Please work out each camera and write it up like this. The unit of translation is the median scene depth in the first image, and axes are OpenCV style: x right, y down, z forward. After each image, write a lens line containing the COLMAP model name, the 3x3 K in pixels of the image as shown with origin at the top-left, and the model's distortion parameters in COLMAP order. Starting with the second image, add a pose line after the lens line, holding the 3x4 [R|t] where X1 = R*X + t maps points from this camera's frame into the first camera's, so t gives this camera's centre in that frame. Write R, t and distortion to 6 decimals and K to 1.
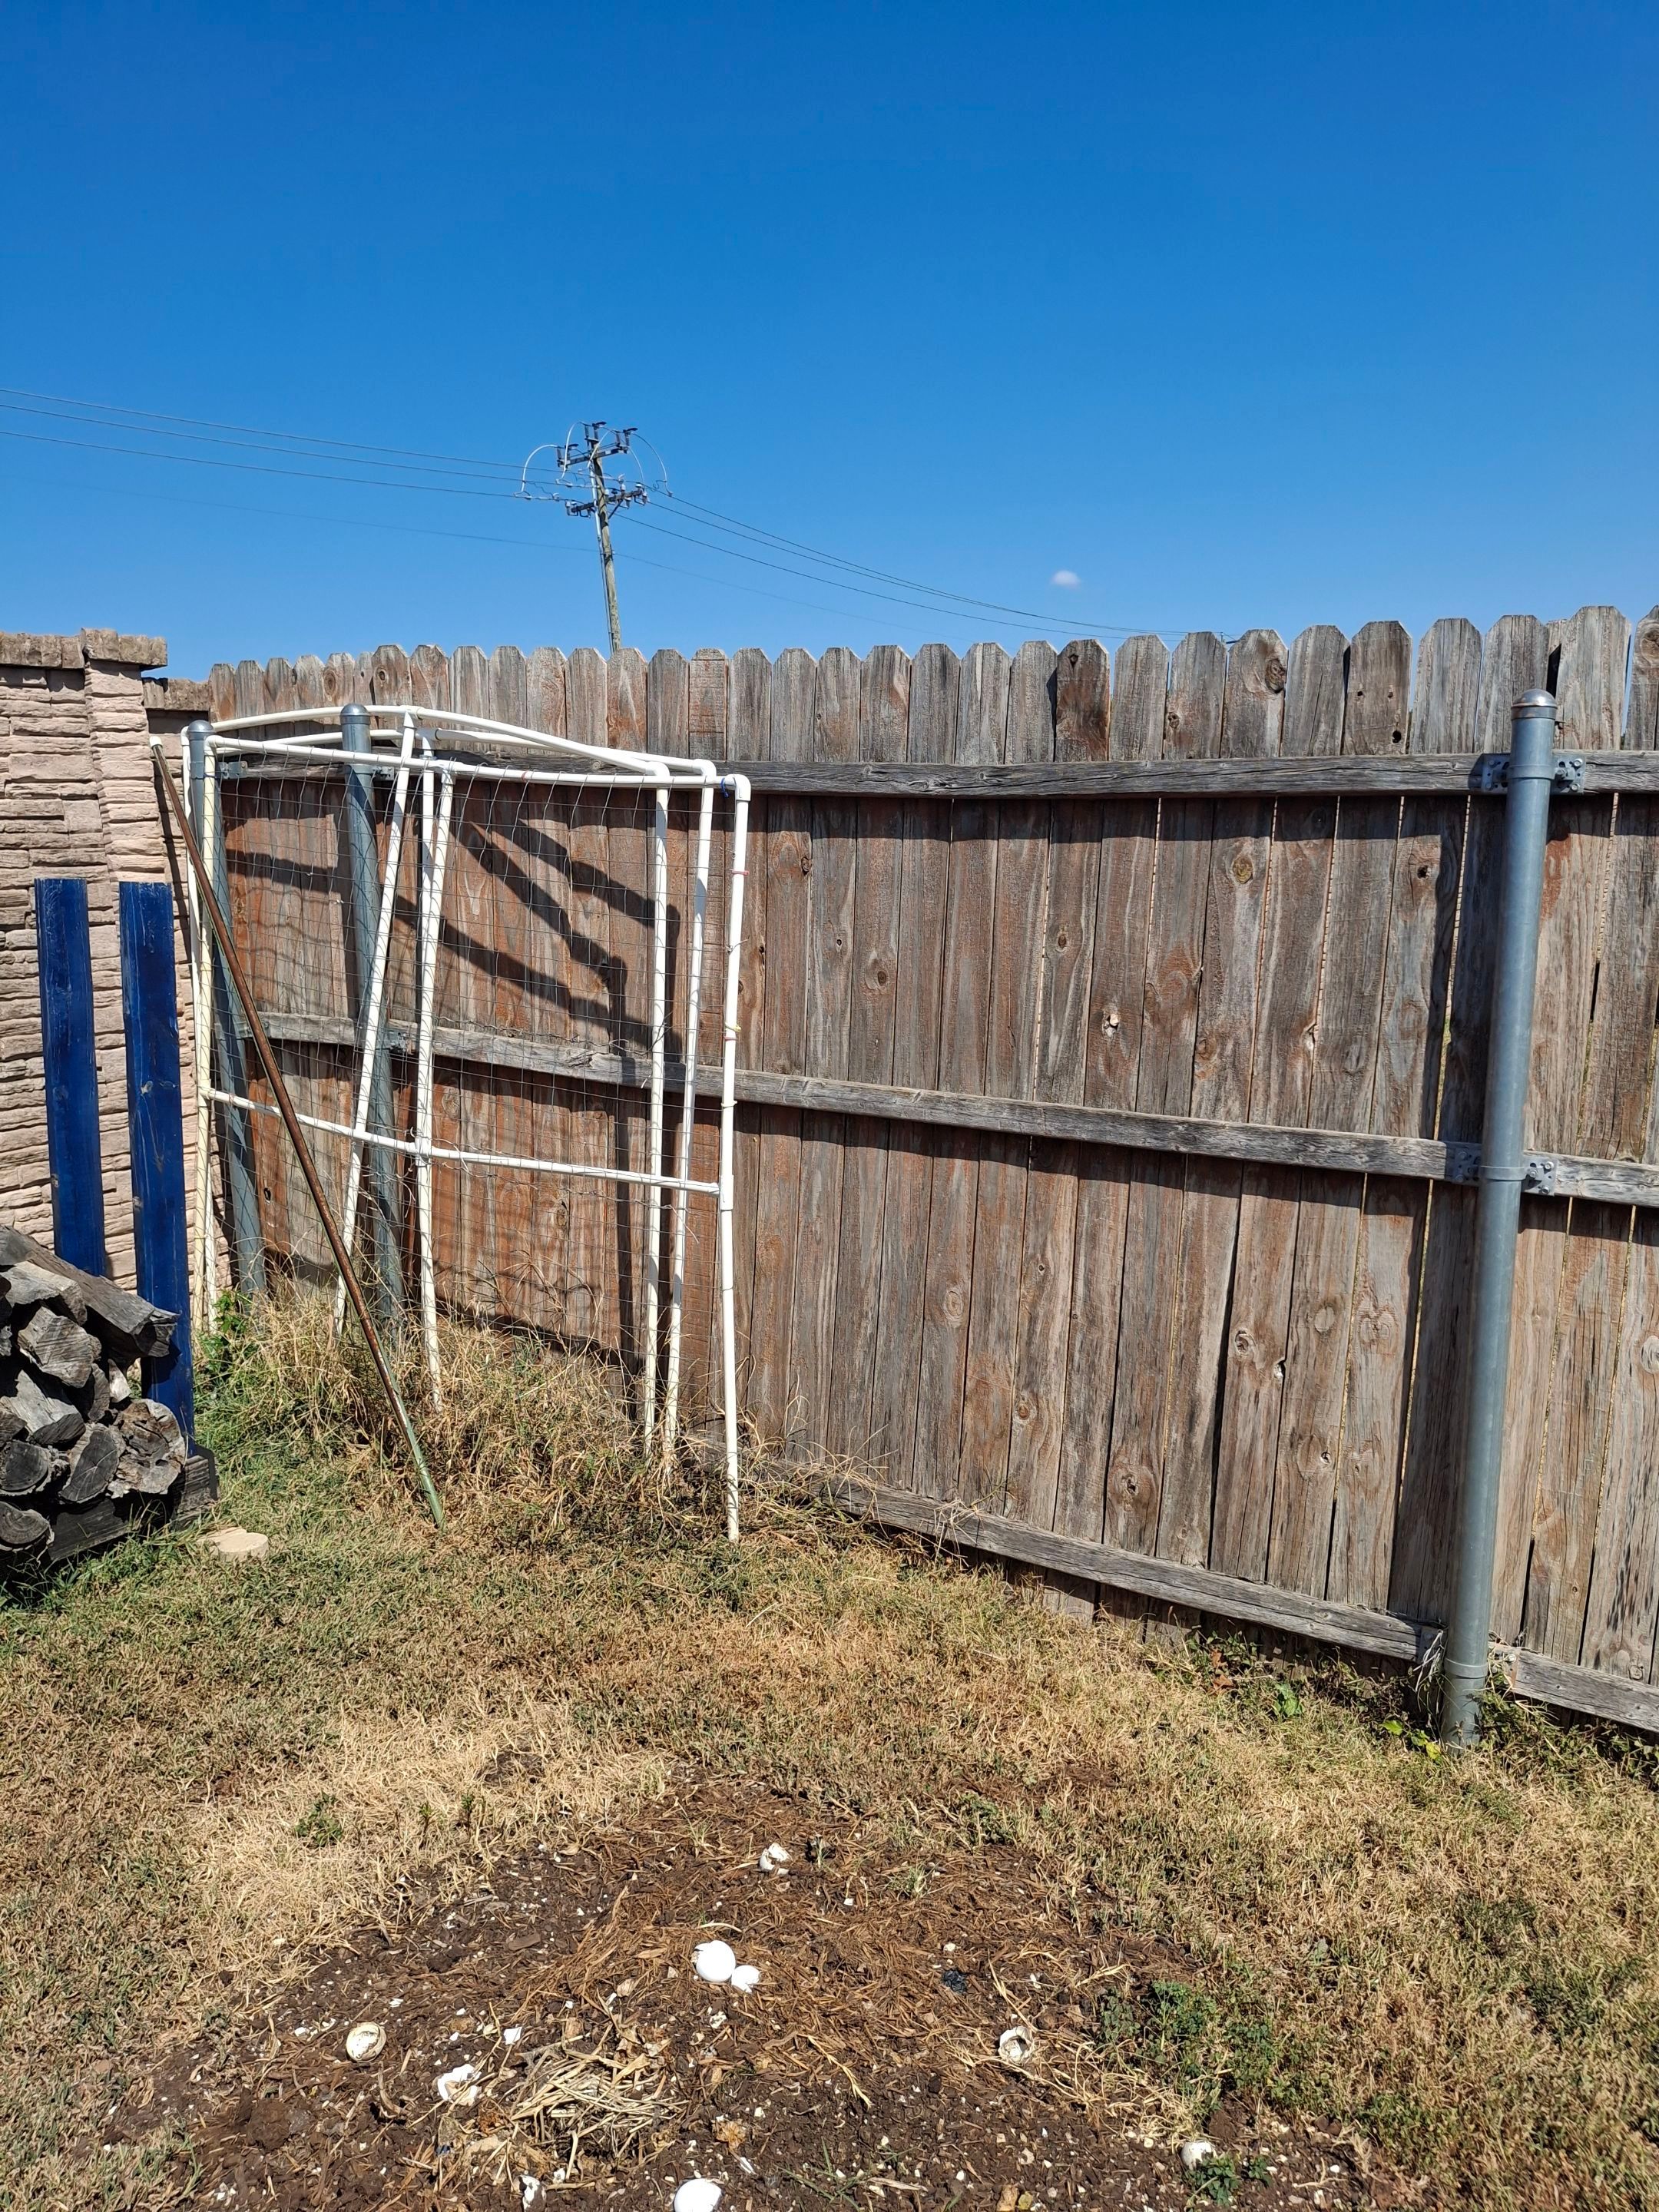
lens RADIAL K [[1630.5, 0, 827.2], [0, 1630.5, 1113.4], [0, 0, 1]] dist [0.097077, -0.197368]
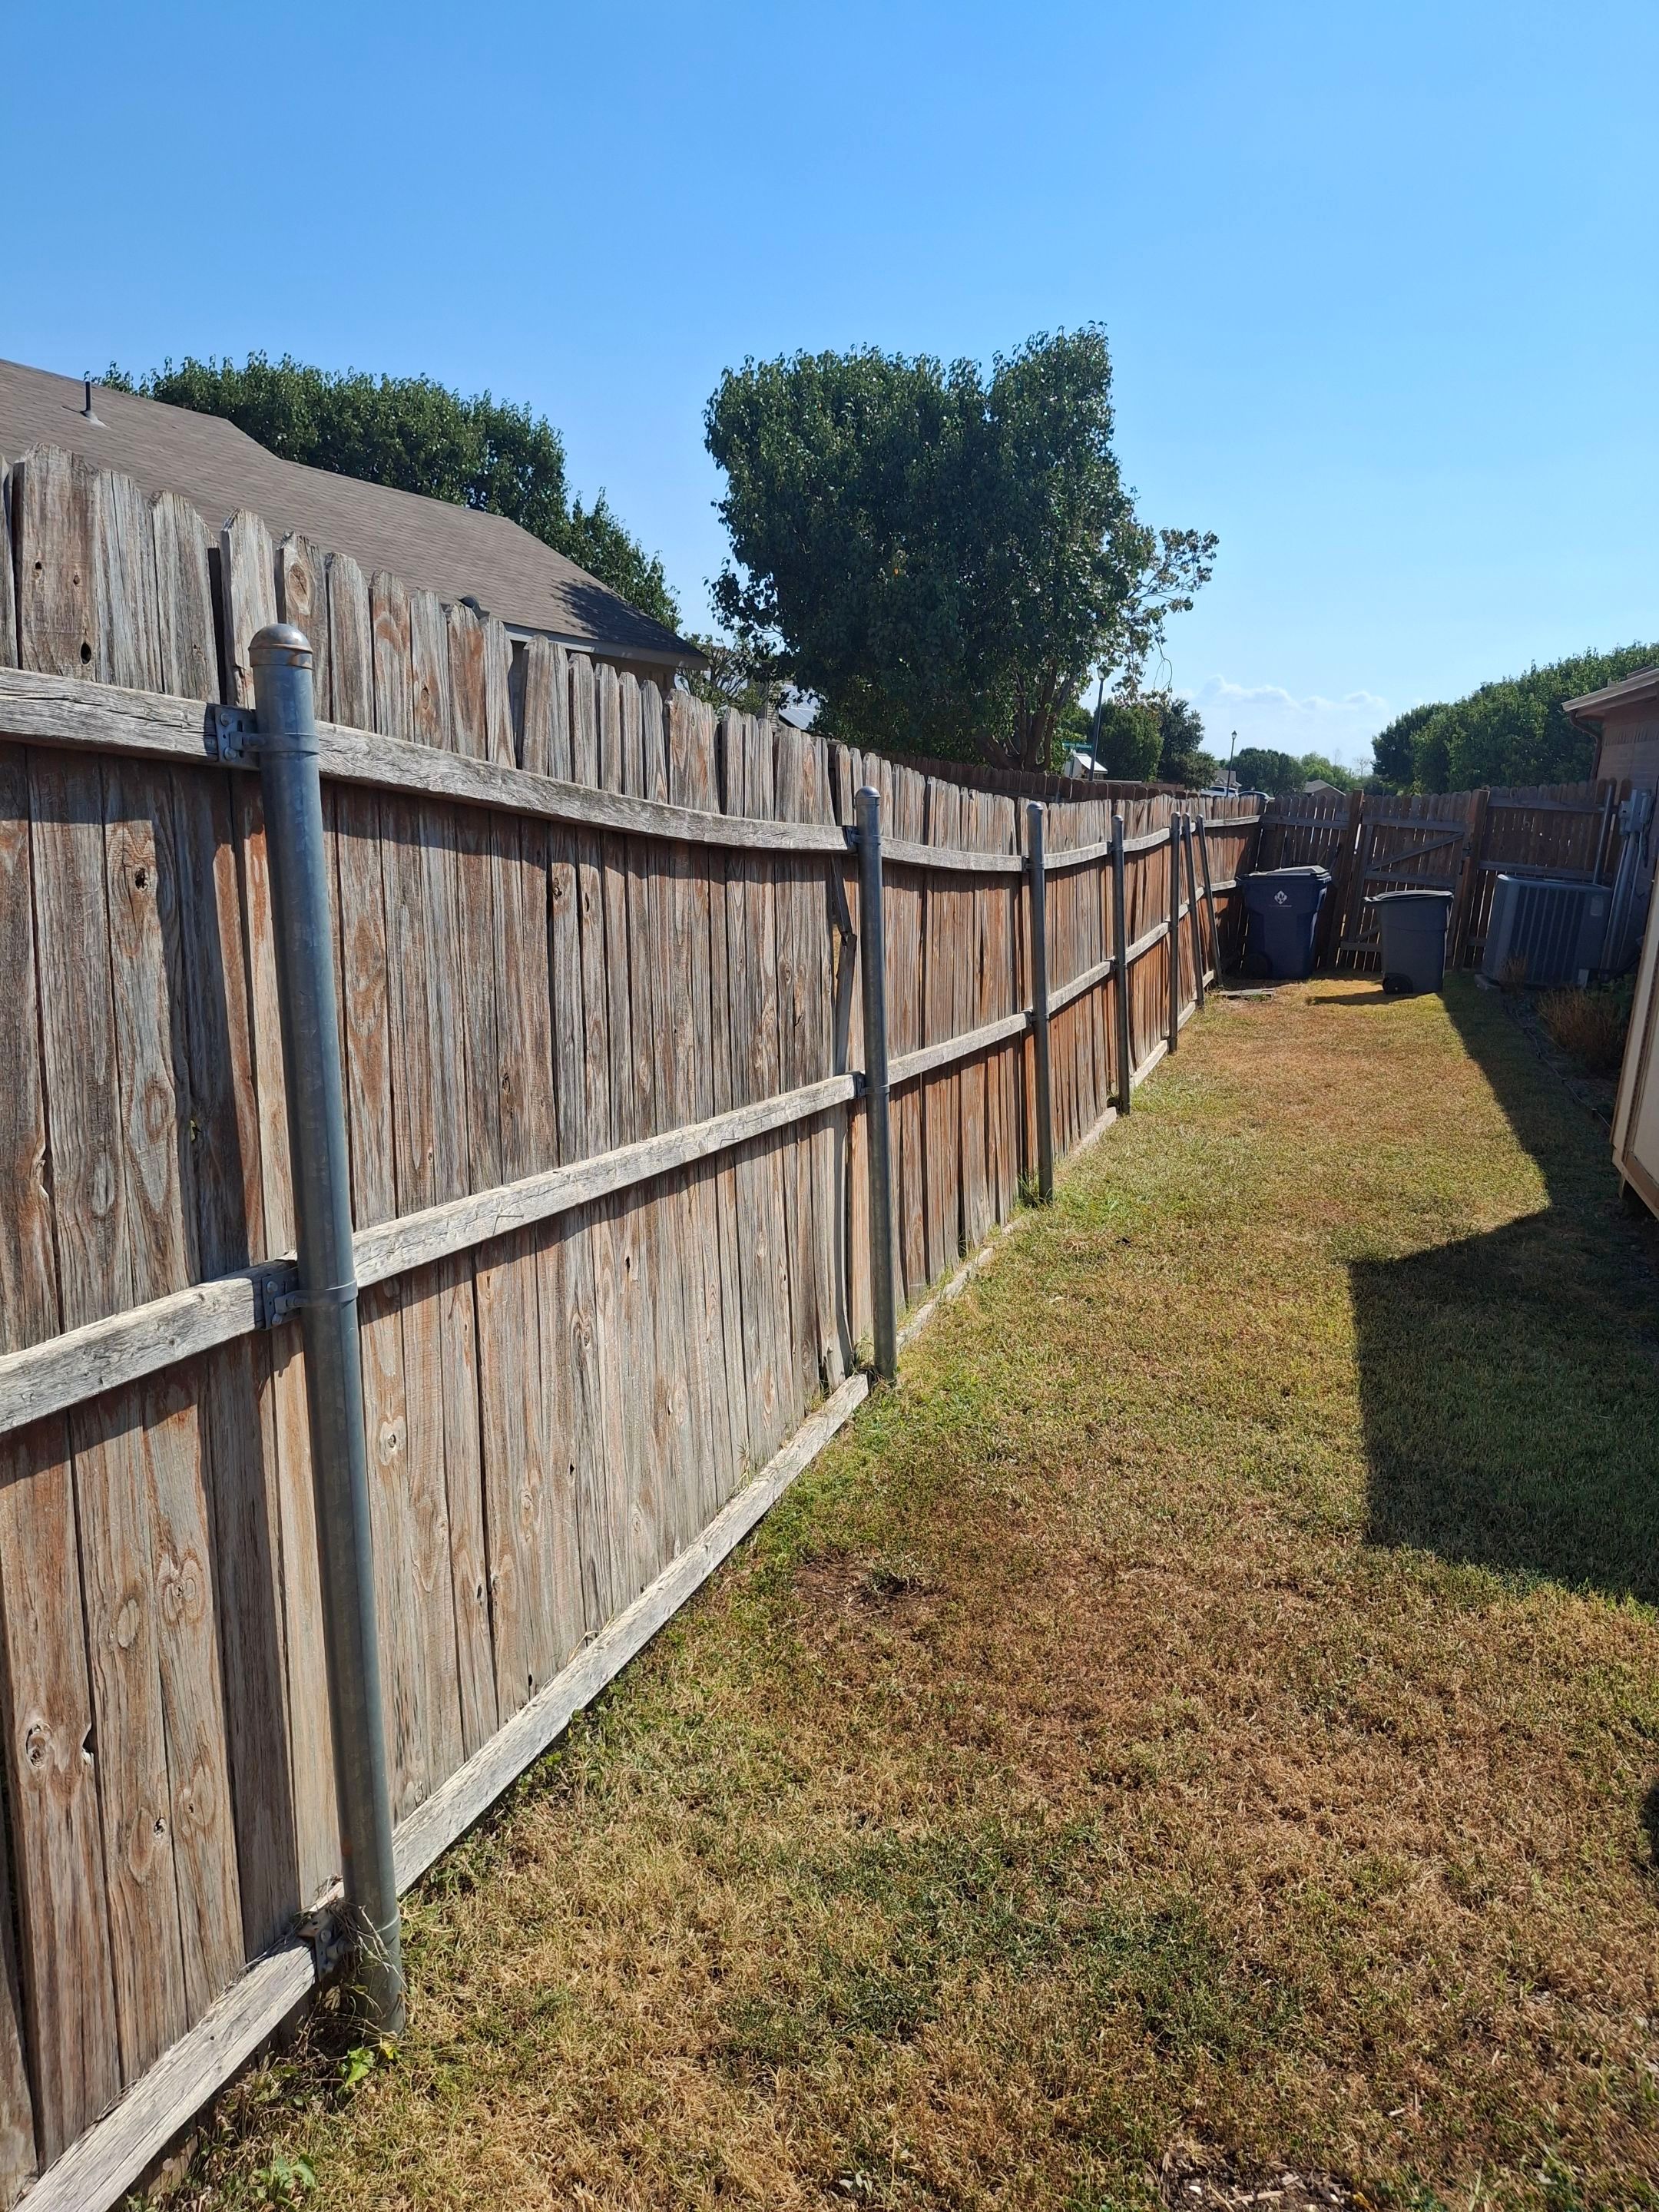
lens RADIAL K [[1630.5, 0, 827.2], [0, 1630.5, 1113.4], [0, 0, 1]] dist [0.097077, -0.197368]
pose [[-0.277601, -0.163490, 0.946683, -0.320504], [0.102046, 0.974820, 0.198272, -0.155701], [-0.955261, 0.151646, -0.253928, 0.913114]]
